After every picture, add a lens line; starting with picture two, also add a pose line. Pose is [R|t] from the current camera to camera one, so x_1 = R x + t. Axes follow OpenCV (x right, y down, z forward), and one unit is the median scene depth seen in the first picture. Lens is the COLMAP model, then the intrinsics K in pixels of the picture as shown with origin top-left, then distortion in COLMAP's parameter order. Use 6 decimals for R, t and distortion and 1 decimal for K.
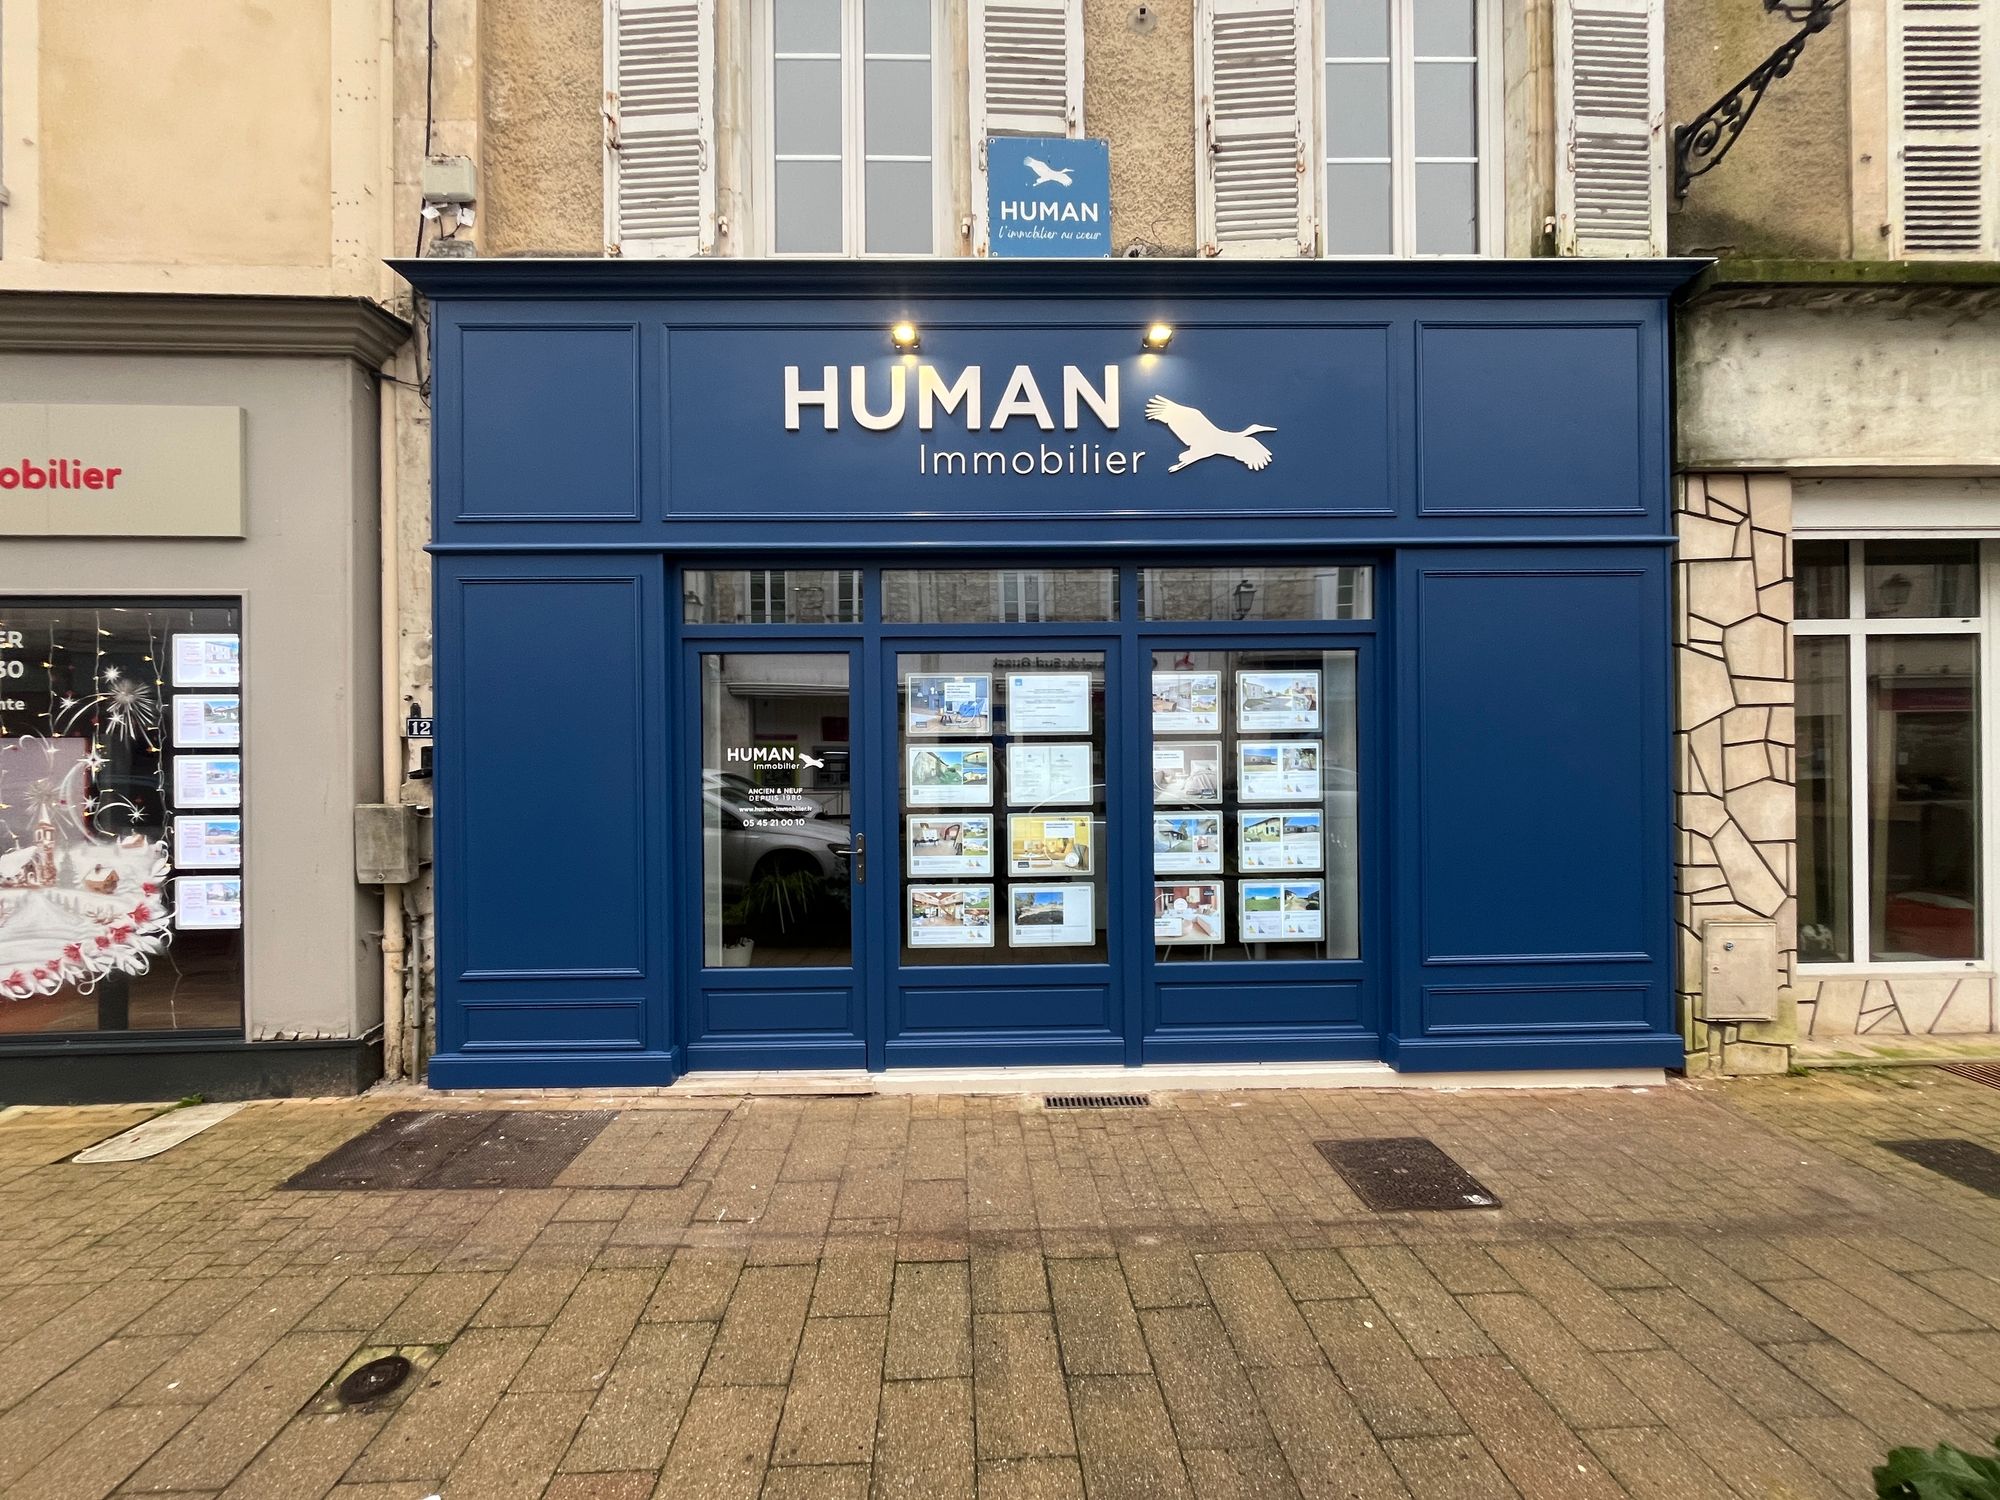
lens RADIAL K [[803.9, 0, 997.4], [0, 803.9, 748.0], [0, 0, 1]] dist [-0.004843, -0.000364]
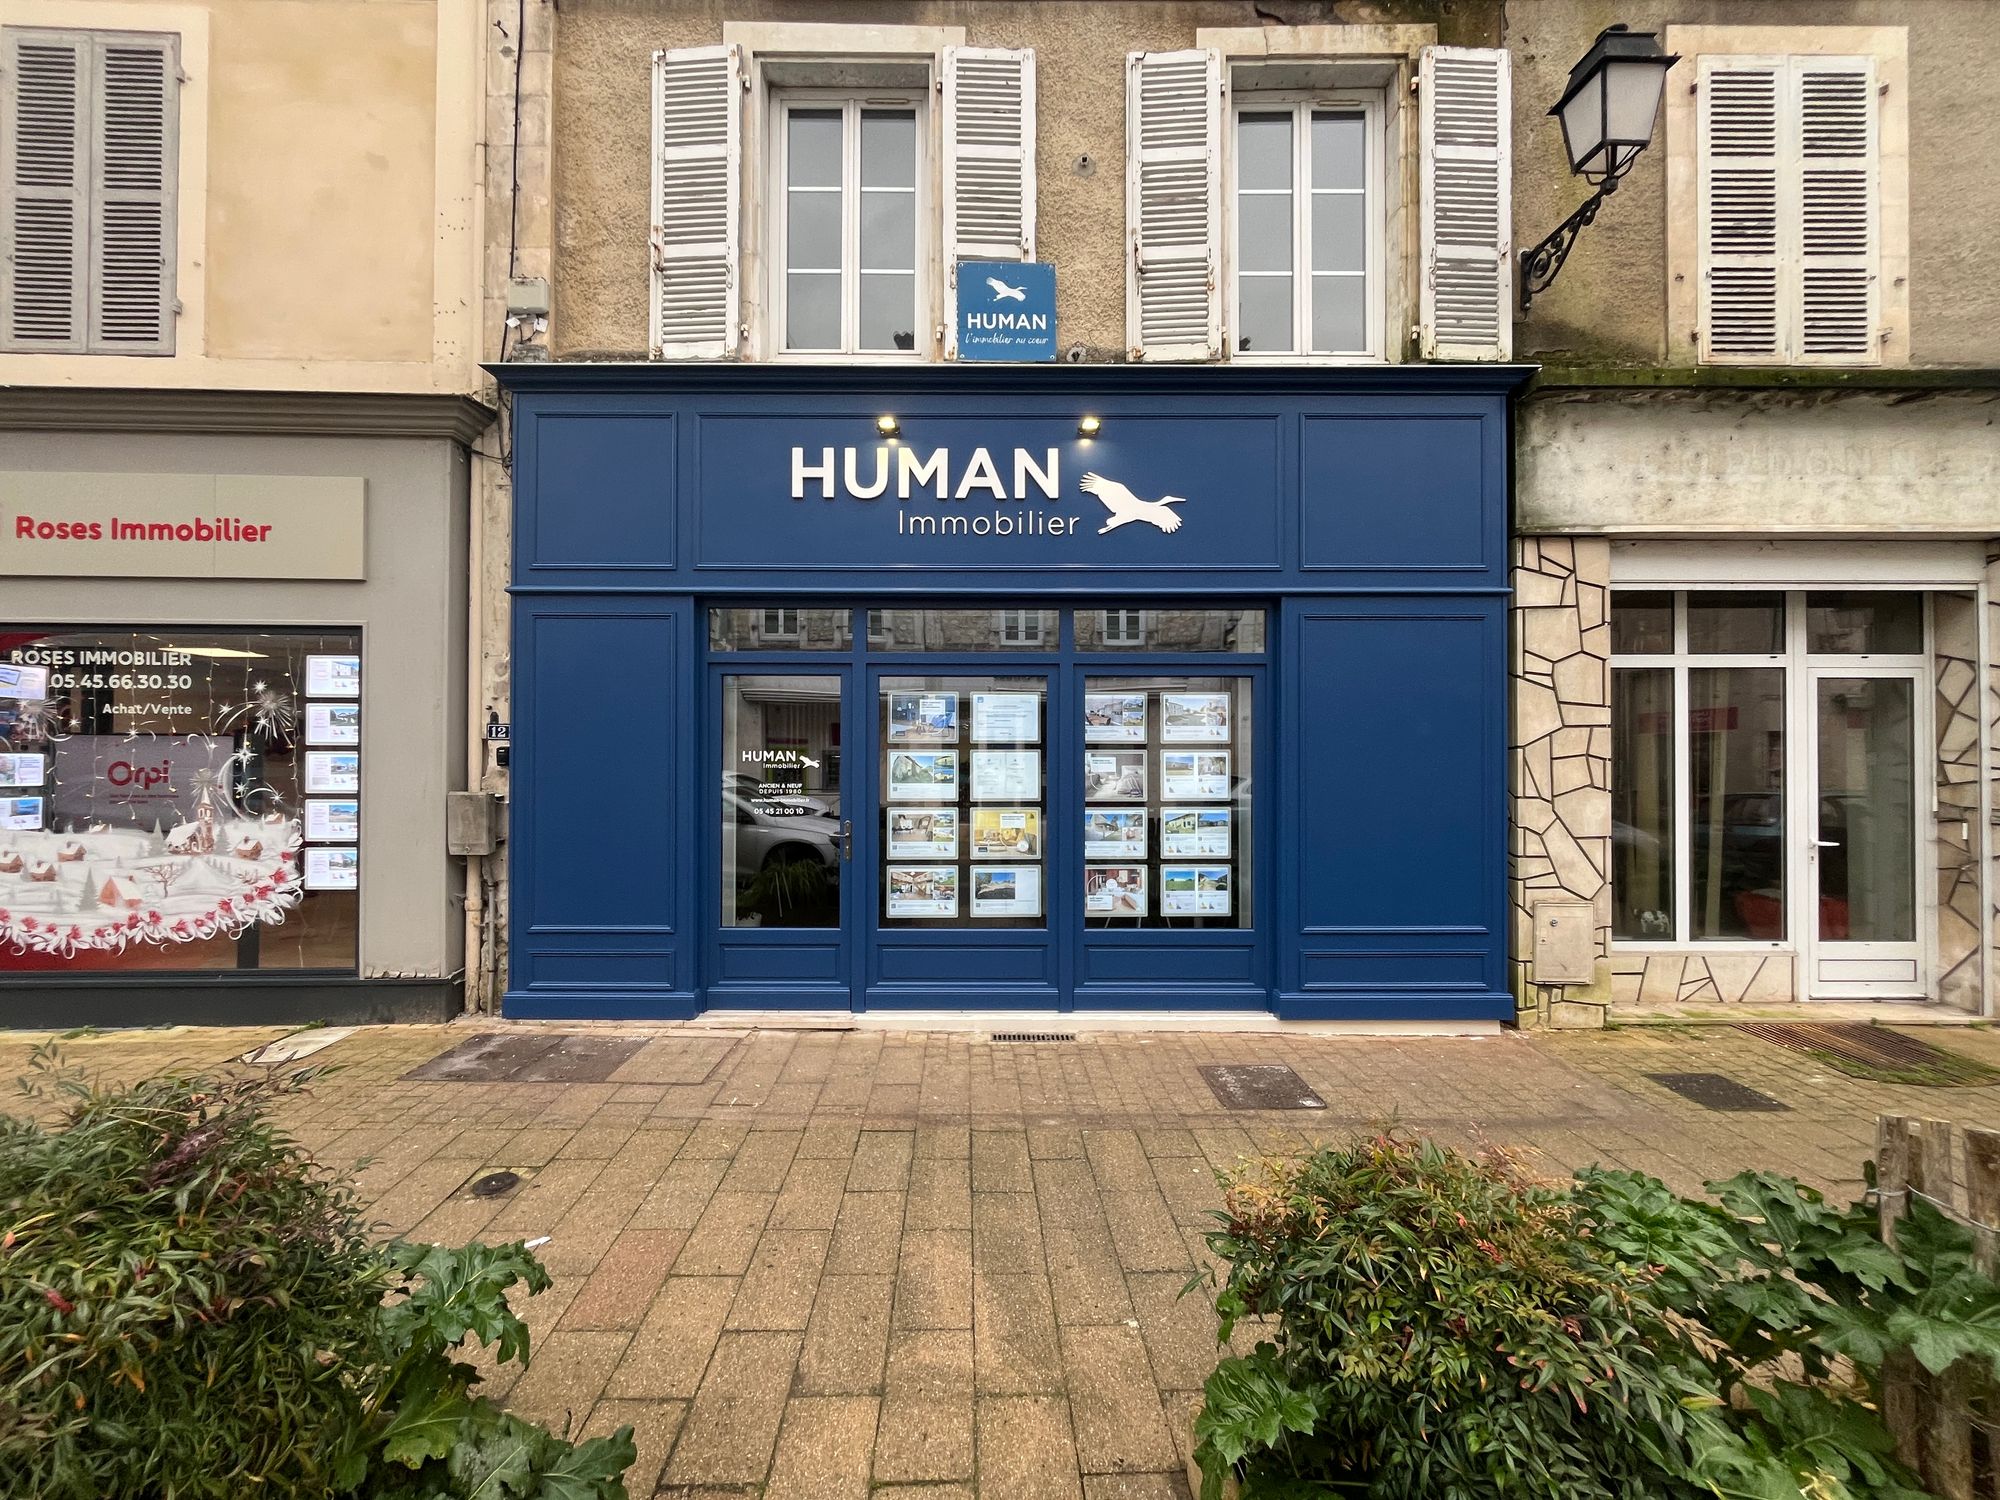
lens RADIAL K [[803.9, 0, 998.2], [0, 803.9, 749.7], [0, 0, 1]] dist [-0.004843, -0.000364]
pose [[0.999833, 0.012071, -0.013705, 0.077696], [-0.012147, 0.999911, -0.005489, 0.000375], [0.013637, 0.005654, 0.999891, -0.240847]]
